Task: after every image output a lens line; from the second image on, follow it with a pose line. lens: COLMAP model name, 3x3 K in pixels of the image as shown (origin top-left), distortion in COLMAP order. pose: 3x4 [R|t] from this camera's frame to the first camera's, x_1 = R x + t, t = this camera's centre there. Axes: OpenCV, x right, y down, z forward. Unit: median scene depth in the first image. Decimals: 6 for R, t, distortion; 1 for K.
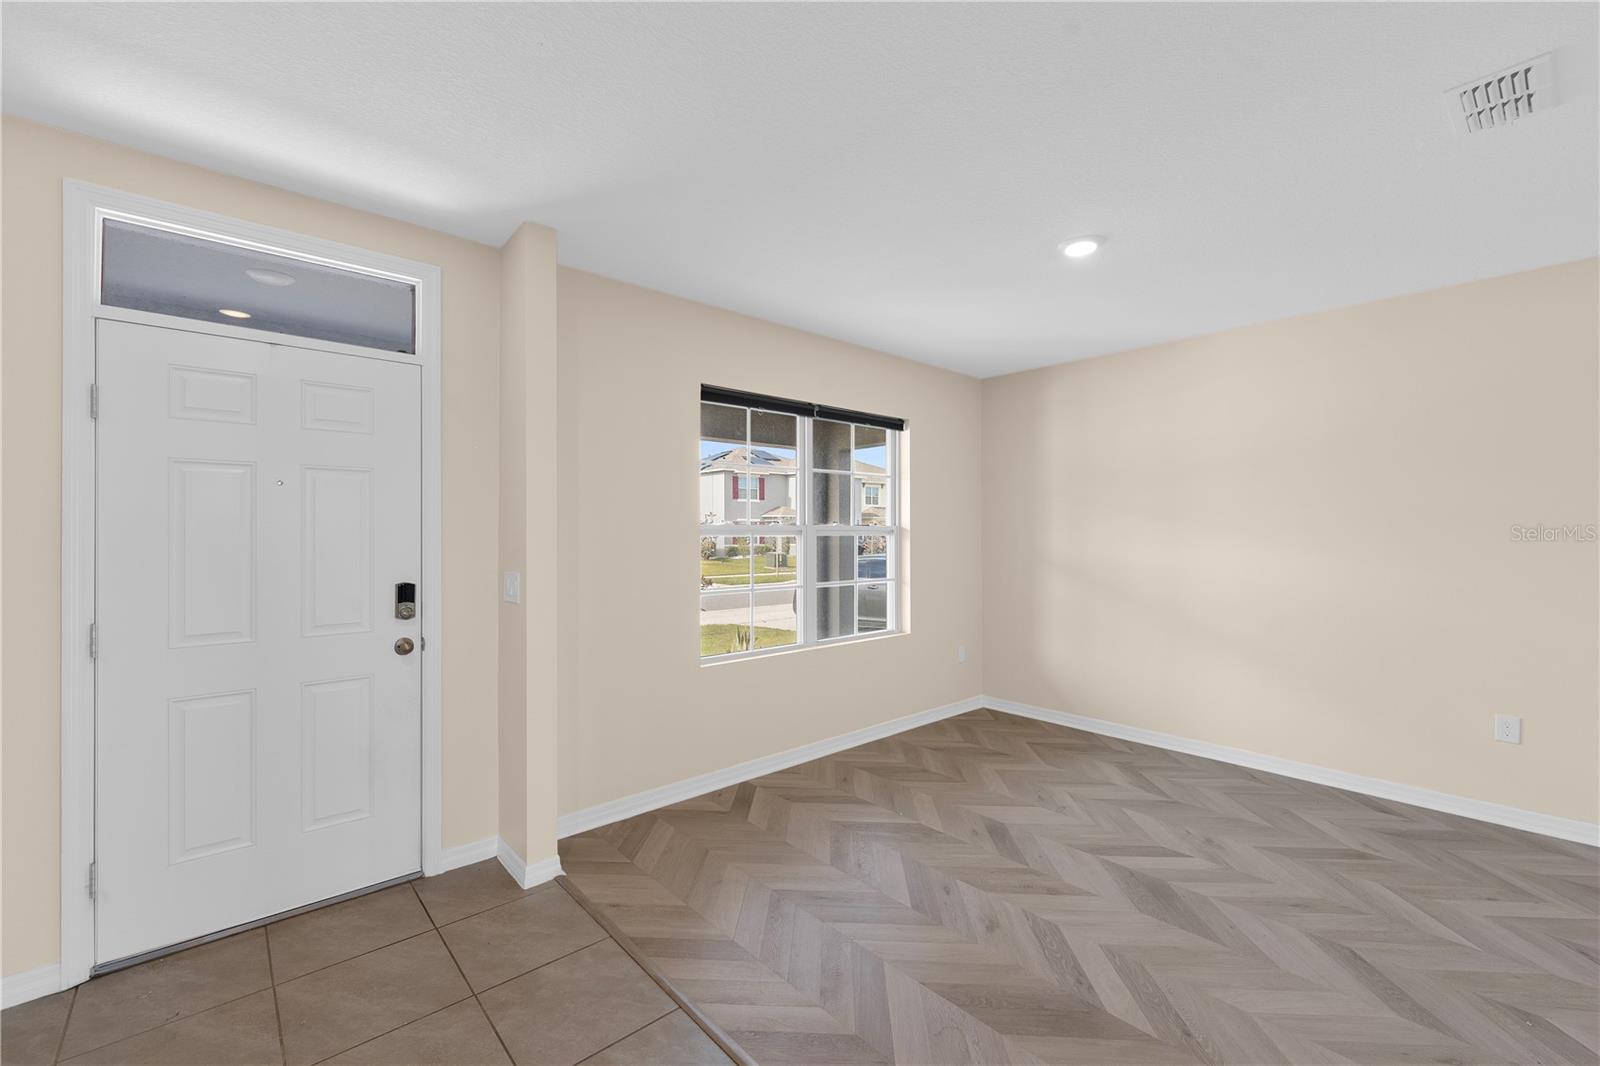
lens RADIAL K [[654.9, 0, 786.8], [0, 654.9, 522.9], [0, 0, 1]] dist [-0.000407, -0.000253]
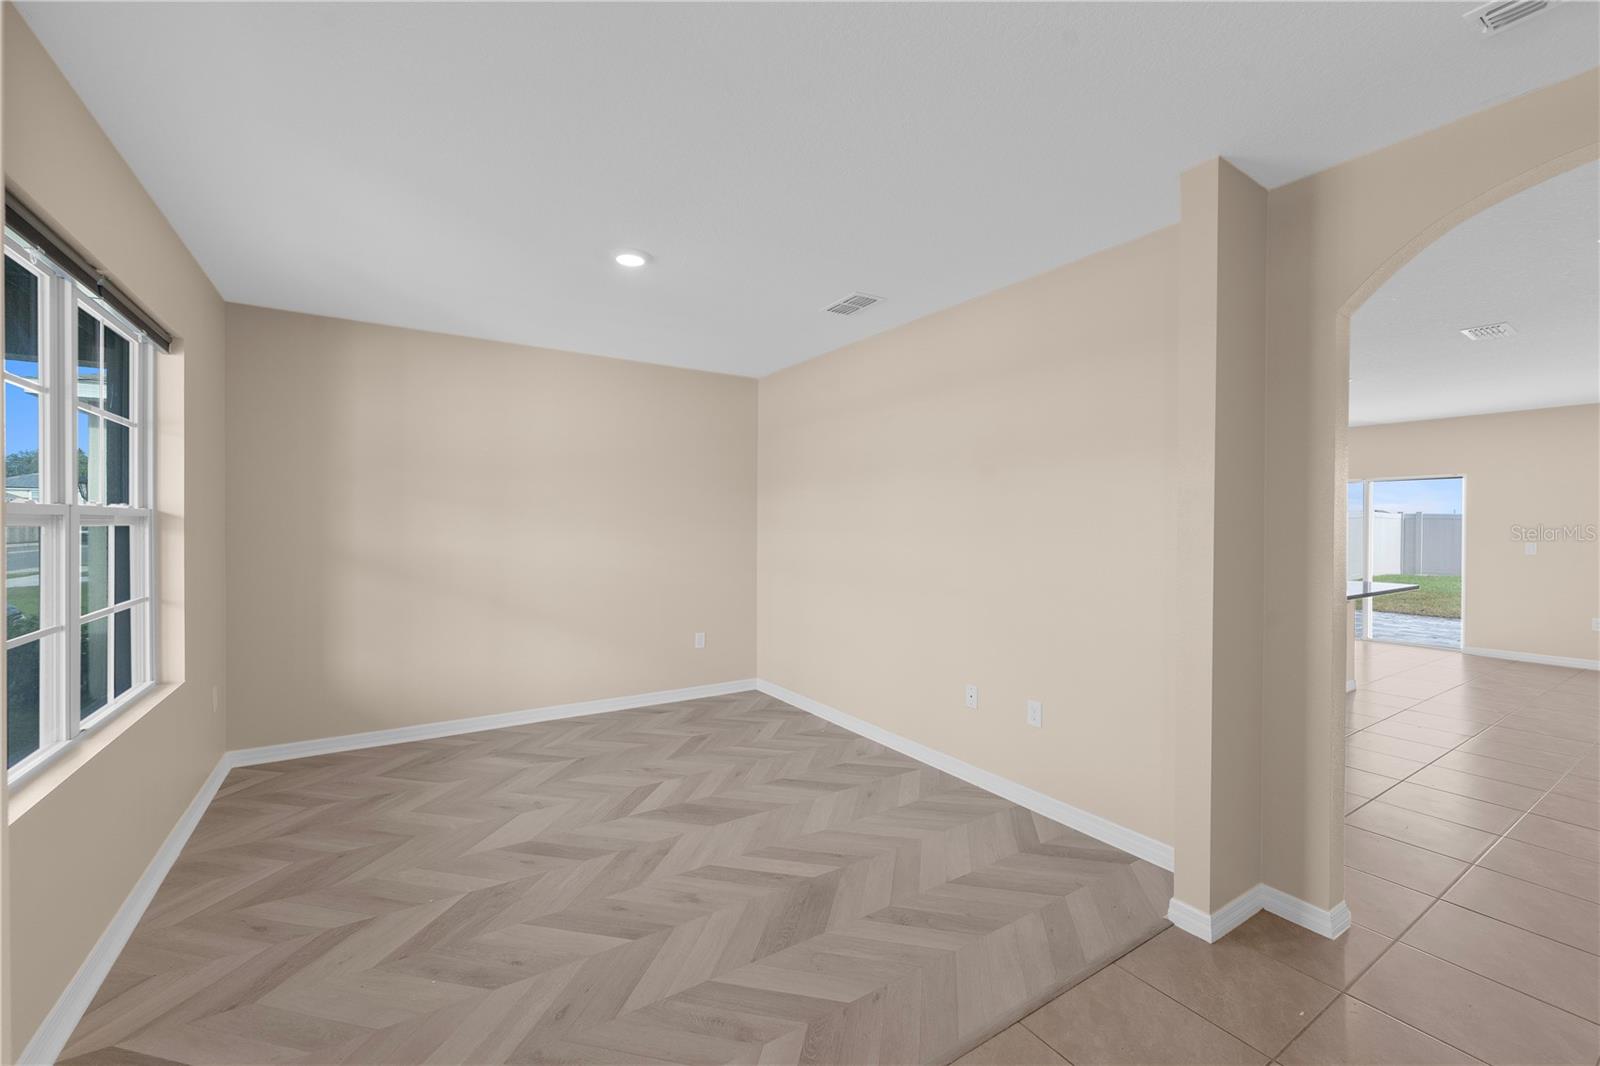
lens RADIAL K [[654.9, 0, 787.0], [0, 654.9, 530.2], [0, 0, 1]] dist [-0.000407, -0.000253]
pose [[0.153375, -0.008158, 0.988134, -0.476722], [-0.020618, 0.999722, 0.011454, 0.007633], [-0.987953, -0.022130, 0.153164, 0.480521]]
